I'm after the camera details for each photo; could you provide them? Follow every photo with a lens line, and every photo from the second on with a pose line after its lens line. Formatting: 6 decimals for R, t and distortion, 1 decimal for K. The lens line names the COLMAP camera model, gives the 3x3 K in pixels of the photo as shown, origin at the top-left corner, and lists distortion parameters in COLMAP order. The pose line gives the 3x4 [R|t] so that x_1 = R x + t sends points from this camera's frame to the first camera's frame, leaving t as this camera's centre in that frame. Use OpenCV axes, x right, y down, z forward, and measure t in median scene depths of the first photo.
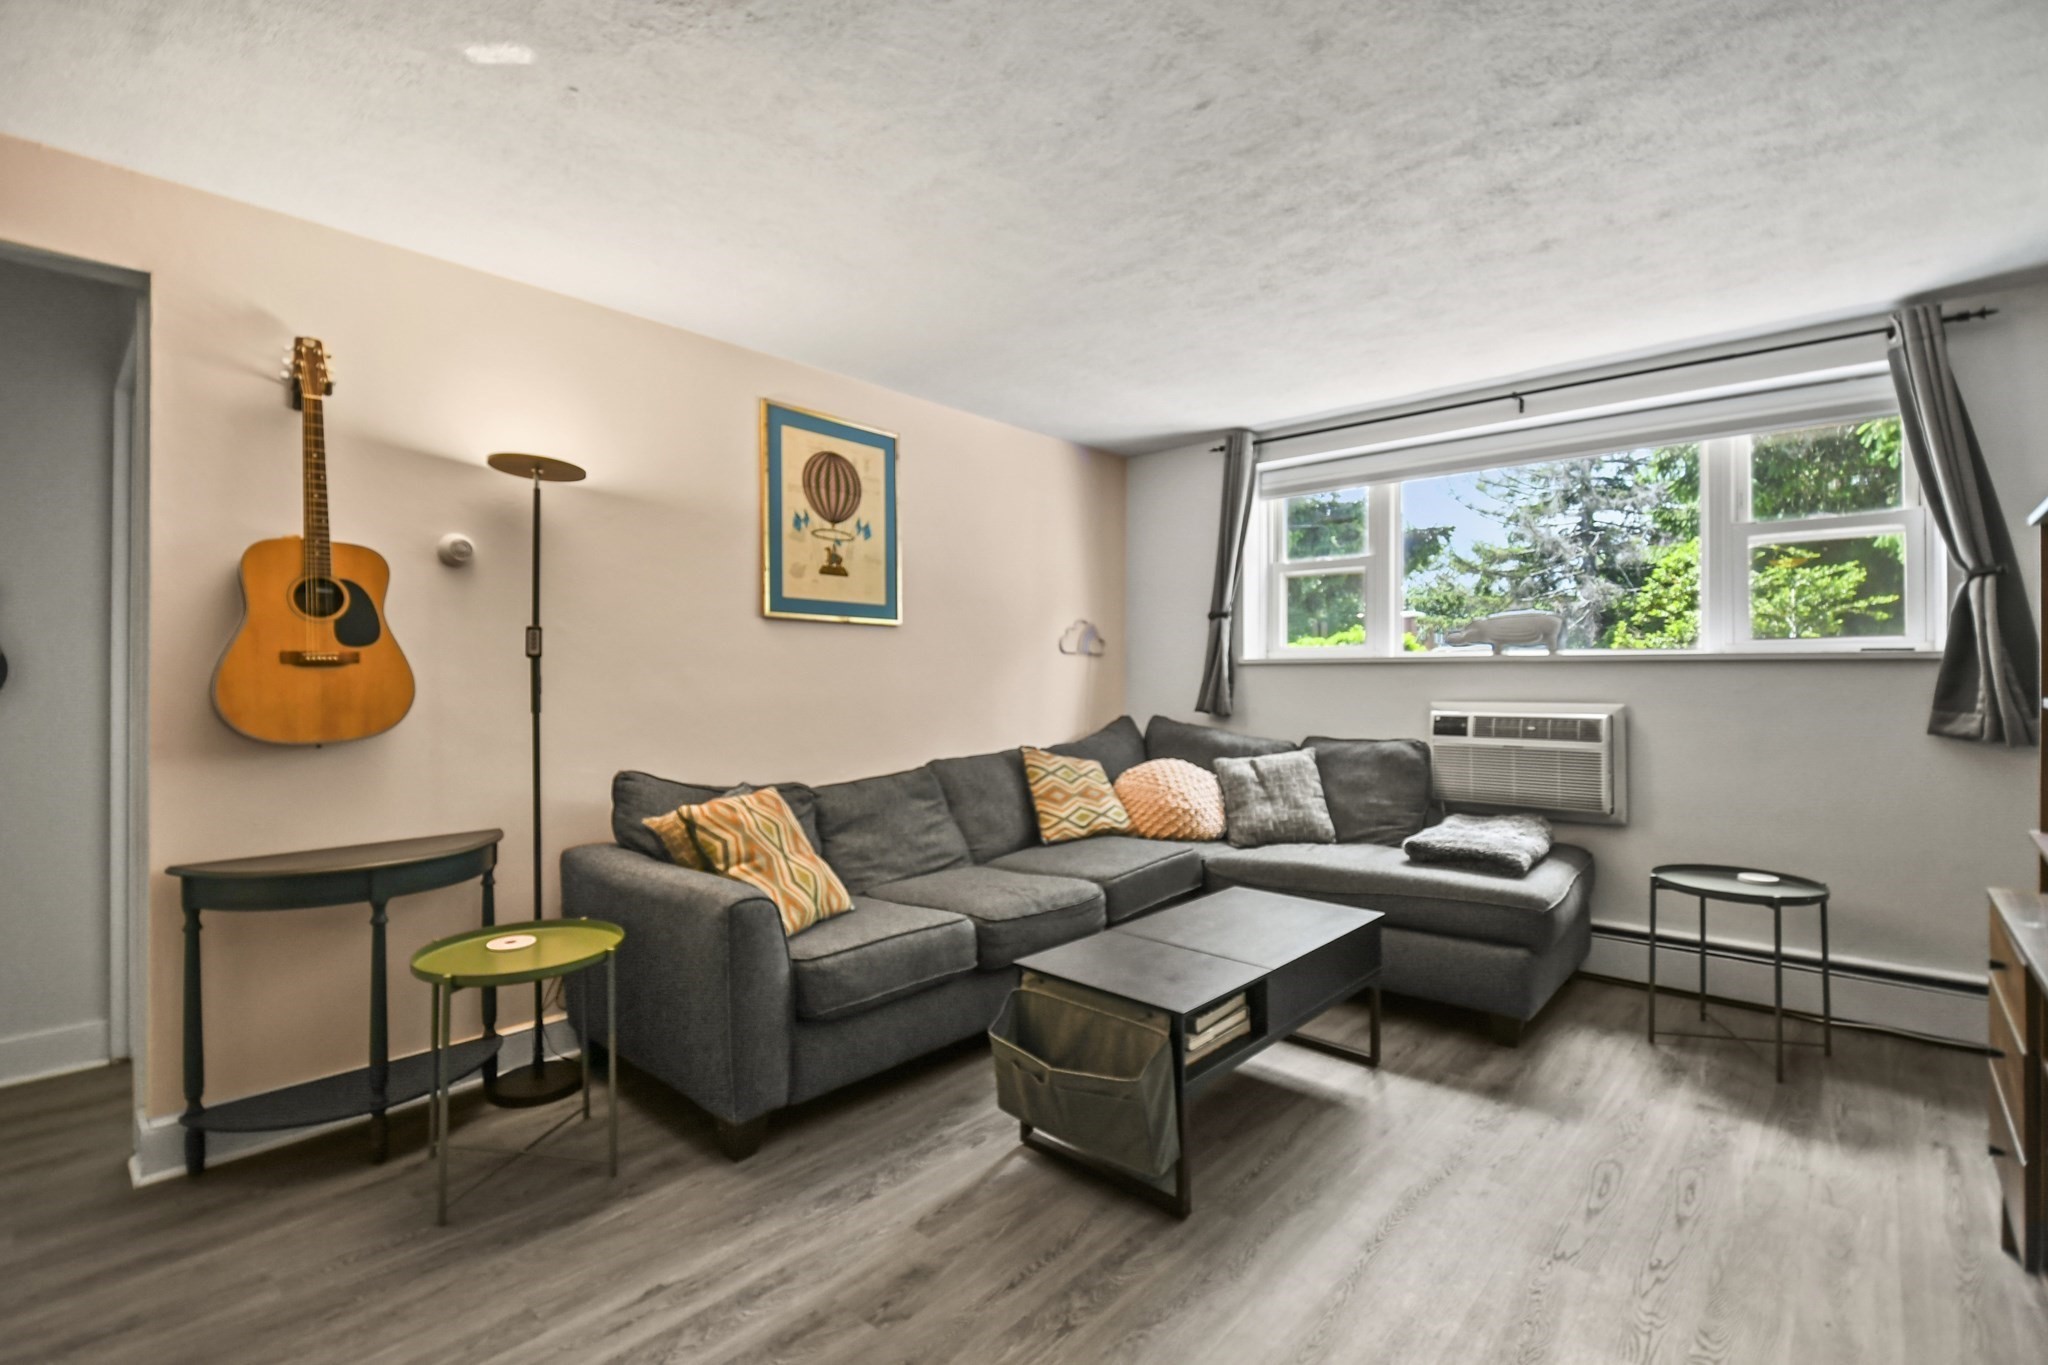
lens RADIAL K [[922.9, 0, 1024.0], [0, 922.9, 682.5], [0, 0, 1]] dist [0.035932, -0.018192]
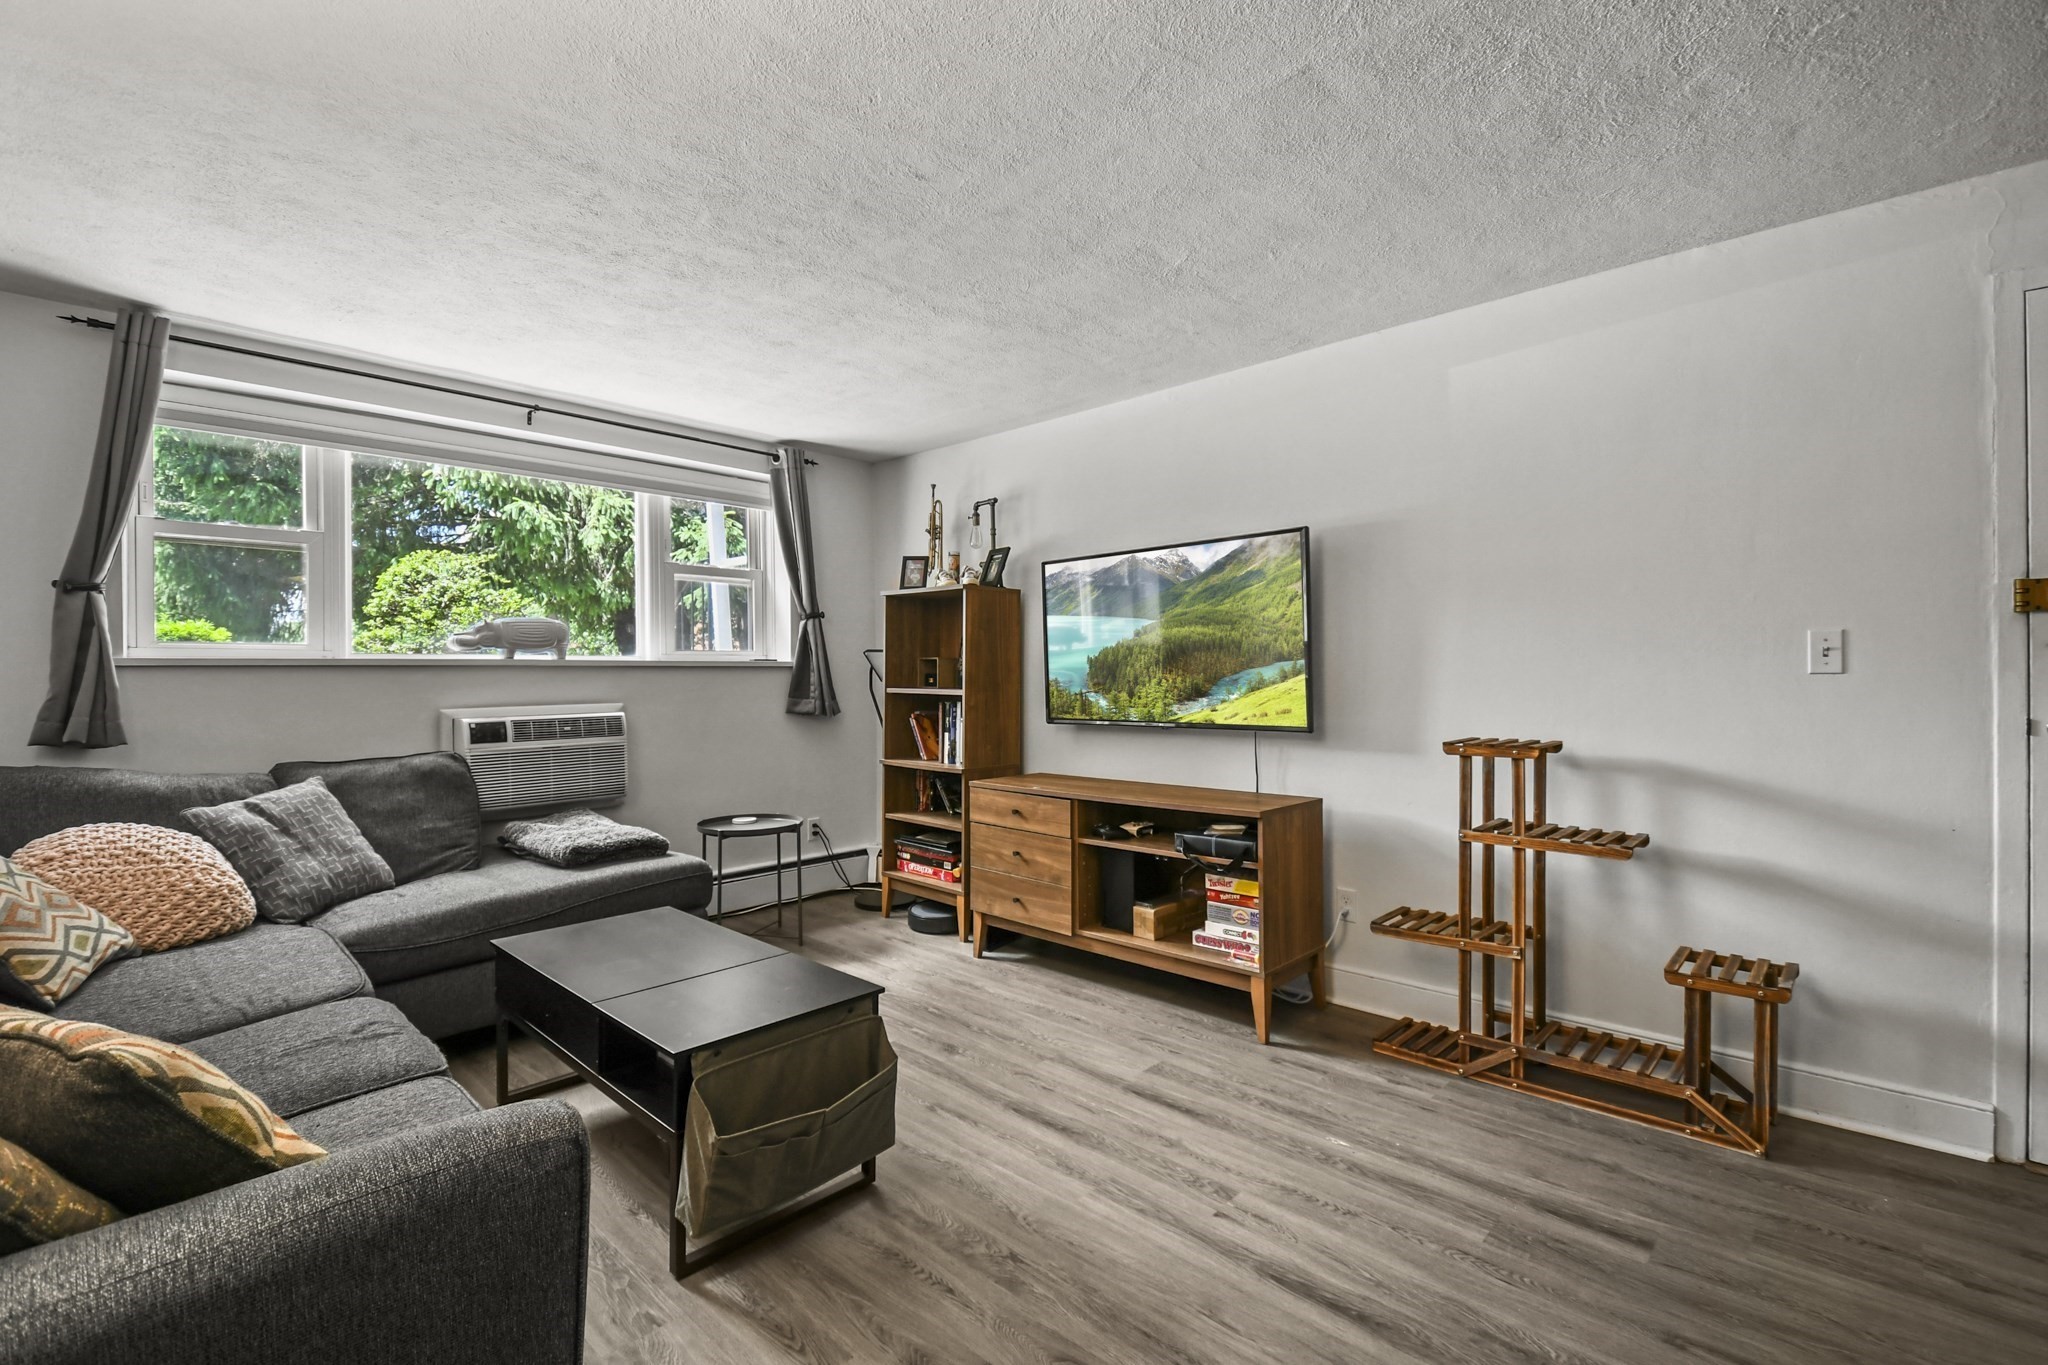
lens RADIAL K [[918.7, 0, 1009.5], [0, 918.7, 698.8], [0, 0, 1]] dist [0.037346, -0.024558]
pose [[0.040800, -0.029059, 0.998745, -0.486879], [0.016527, 0.999460, 0.028404, -0.006648], [-0.999031, 0.015348, 0.041258, 0.439331]]
